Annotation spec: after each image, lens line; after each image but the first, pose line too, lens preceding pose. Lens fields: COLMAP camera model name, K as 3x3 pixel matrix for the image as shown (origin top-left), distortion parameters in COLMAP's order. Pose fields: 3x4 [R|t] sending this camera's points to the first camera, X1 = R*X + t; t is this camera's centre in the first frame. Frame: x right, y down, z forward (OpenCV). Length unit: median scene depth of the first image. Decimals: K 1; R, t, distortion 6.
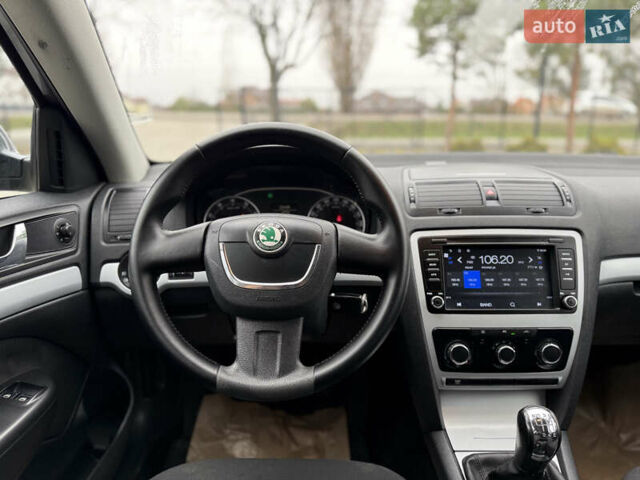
lens RADIAL K [[470.9, 0, 314.8], [0, 470.9, 239.1], [0, 0, 1]] dist [0.038786, -0.050037]
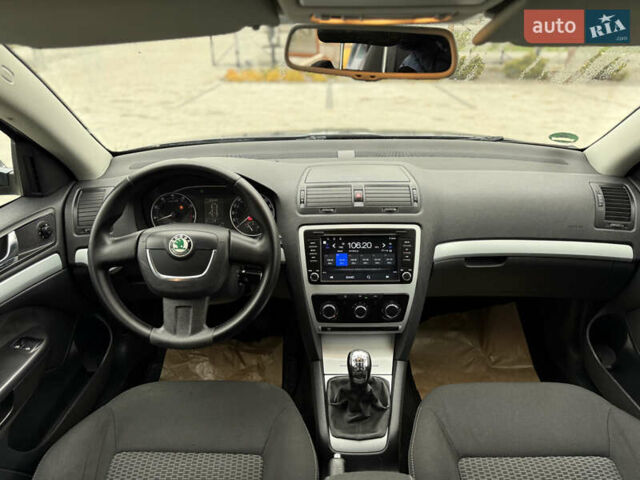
lens RADIAL K [[470.9, 0, 324.8], [0, 470.9, 242.6], [0, 0, 1]] dist [0.038786, -0.050037]
pose [[0.999974, -0.006457, 0.003197, 0.284813], [0.005729, 0.981660, 0.190553, -0.236917], [-0.004369, -0.190530, 0.981672, -0.371853]]
